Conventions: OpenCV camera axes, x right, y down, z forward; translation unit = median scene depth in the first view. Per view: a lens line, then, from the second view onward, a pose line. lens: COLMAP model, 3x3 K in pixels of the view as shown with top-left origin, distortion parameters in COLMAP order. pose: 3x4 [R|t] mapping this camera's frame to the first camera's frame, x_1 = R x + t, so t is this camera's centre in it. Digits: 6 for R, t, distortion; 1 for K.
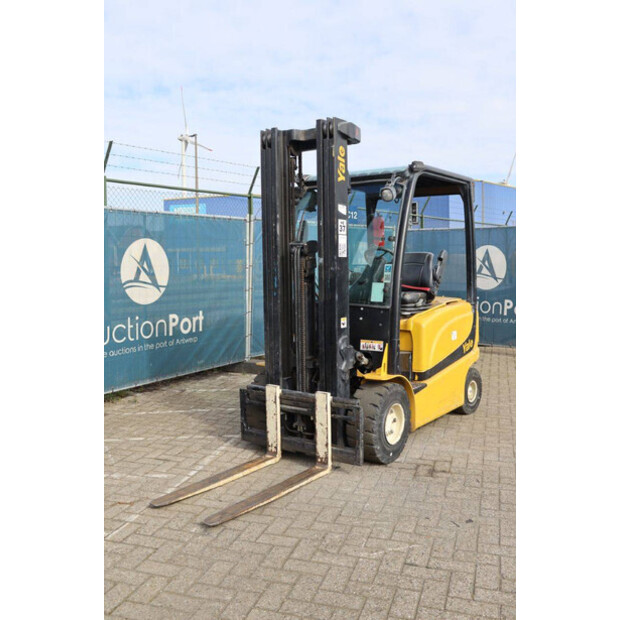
lens RADIAL K [[603.5, 0, 307.3], [0, 603.5, 311.5], [0, 0, 1]] dist [-0.066704, 0.000000]
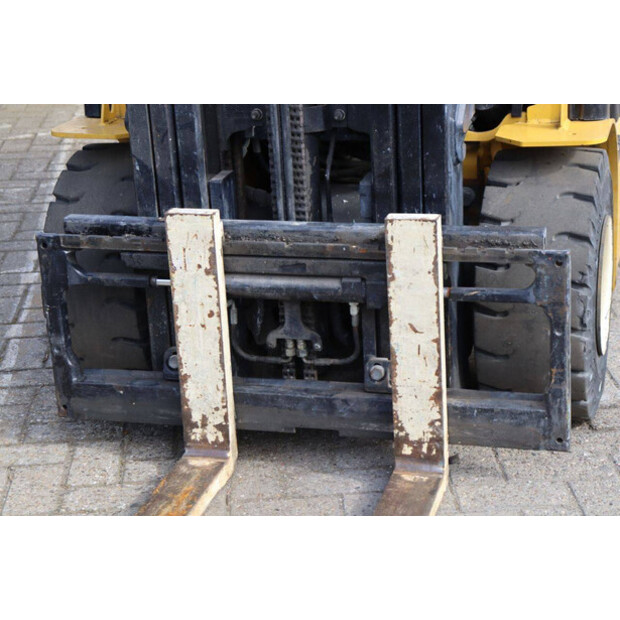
lens RADIAL K [[1438.5, 0, 312.4], [0, 1438.5, 307.3], [0, 0, 1]] dist [0.184516, 0.000000]
pose [[0.935041, -0.148418, 0.321980, -0.222288], [0.067288, 0.965943, 0.249851, 0.006778], [-0.348097, -0.211956, 0.913183, 0.384385]]
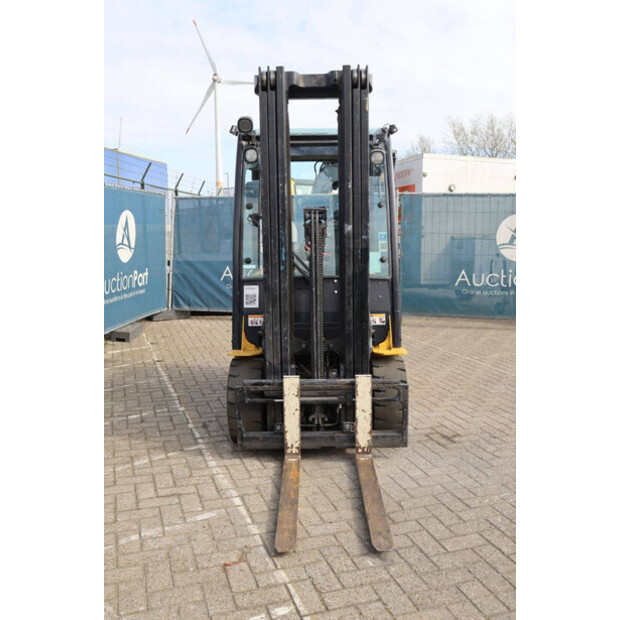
lens RADIAL K [[603.5, 0, 308.4], [0, 603.5, 310.9], [0, 0, 1]] dist [-0.066704, 0.000000]
pose [[0.811953, -0.078003, 0.578487, -0.522350], [0.050900, 0.996718, 0.062955, -0.020982], [-0.581499, -0.021672, 0.813258, 0.301850]]
